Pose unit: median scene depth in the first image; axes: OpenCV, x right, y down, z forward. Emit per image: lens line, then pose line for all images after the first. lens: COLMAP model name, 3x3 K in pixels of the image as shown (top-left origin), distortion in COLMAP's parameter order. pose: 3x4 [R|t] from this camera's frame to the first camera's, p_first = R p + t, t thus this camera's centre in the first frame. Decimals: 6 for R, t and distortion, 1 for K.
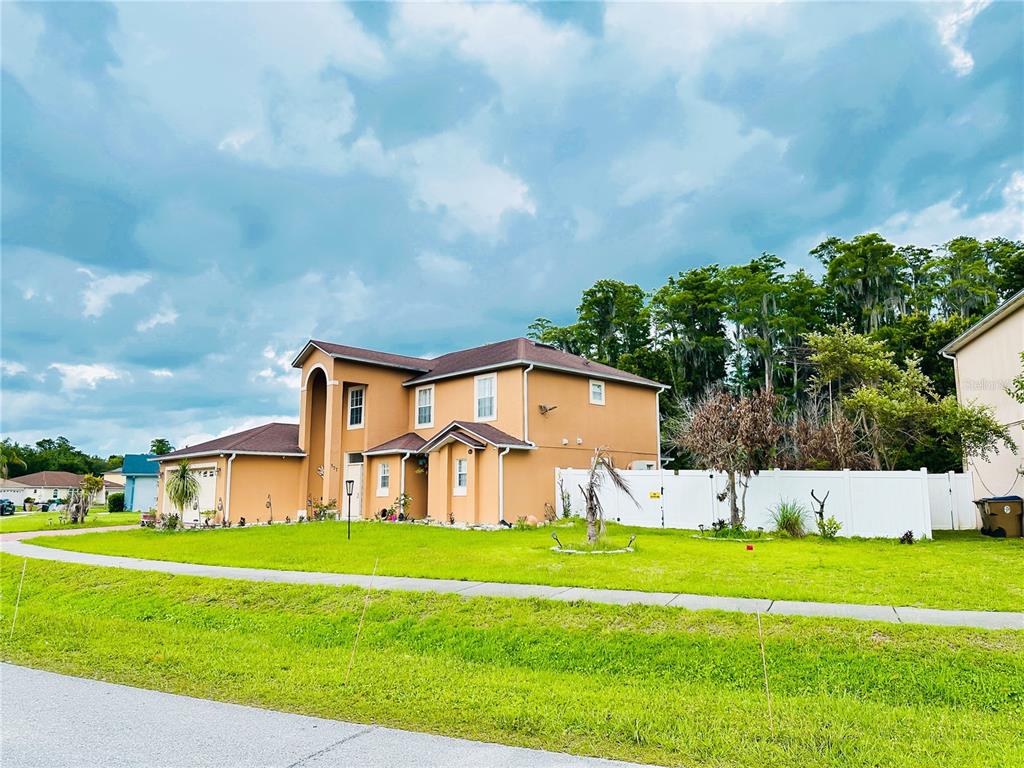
lens RADIAL K [[701.6, 0, 513.3], [0, 701.6, 384.3], [0, 0, 1]] dist [0.066015, -0.063873]
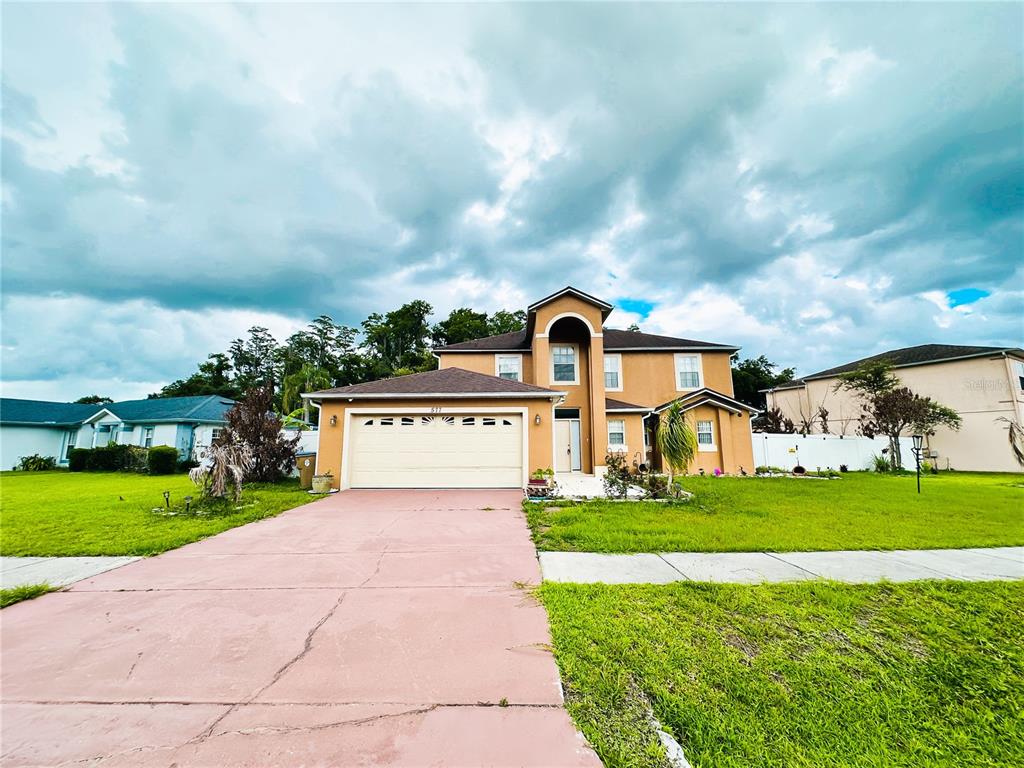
lens RADIAL K [[403.0, 0, 535.9], [0, 403.0, 375.3], [0, 0, 1]] dist [-0.000598, 0.000836]
pose [[0.687111, 0.129816, 0.714861, -0.745200], [-0.108556, 0.991207, -0.075658, 0.109052], [-0.718397, -0.025617, 0.695162, 0.703265]]
